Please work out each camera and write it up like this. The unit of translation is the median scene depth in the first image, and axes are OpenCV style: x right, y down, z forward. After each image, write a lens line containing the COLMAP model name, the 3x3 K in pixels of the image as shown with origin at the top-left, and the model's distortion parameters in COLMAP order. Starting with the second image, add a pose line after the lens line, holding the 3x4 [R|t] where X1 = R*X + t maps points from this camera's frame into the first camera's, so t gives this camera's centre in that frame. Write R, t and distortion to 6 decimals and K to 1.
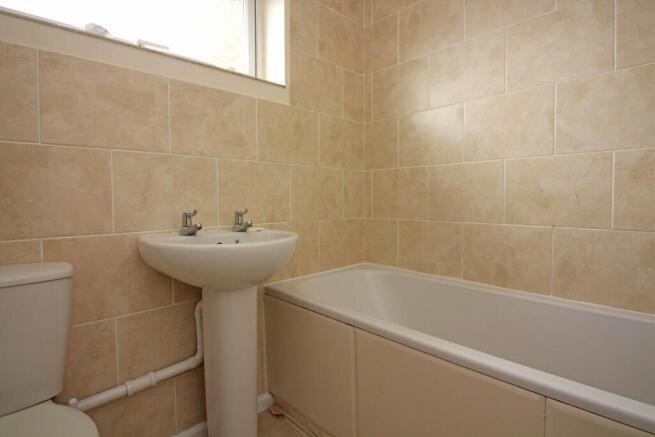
lens RADIAL K [[329.3, 0, 329.0], [0, 329.3, 208.5], [0, 0, 1]] dist [-0.002150, -0.009720]
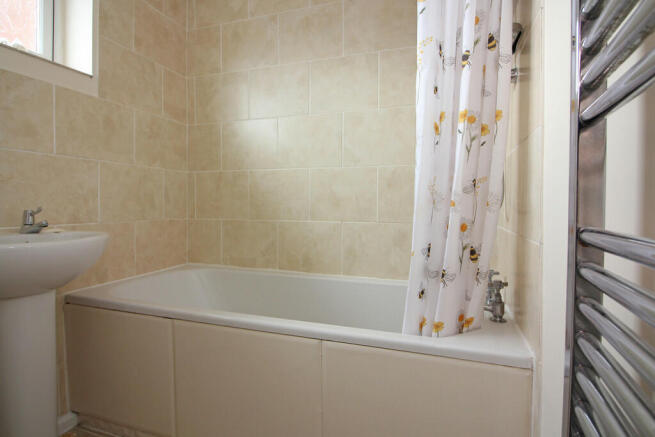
lens RADIAL K [[329.3, 0, 329.0], [0, 329.3, 208.5], [0, 0, 1]] dist [-0.002150, -0.009720]
pose [[0.879693, -0.002045, 0.475538, 0.012607], [0.008480, 0.999899, -0.011389, 0.015490], [-0.475467, 0.014051, 0.879621, -0.111441]]
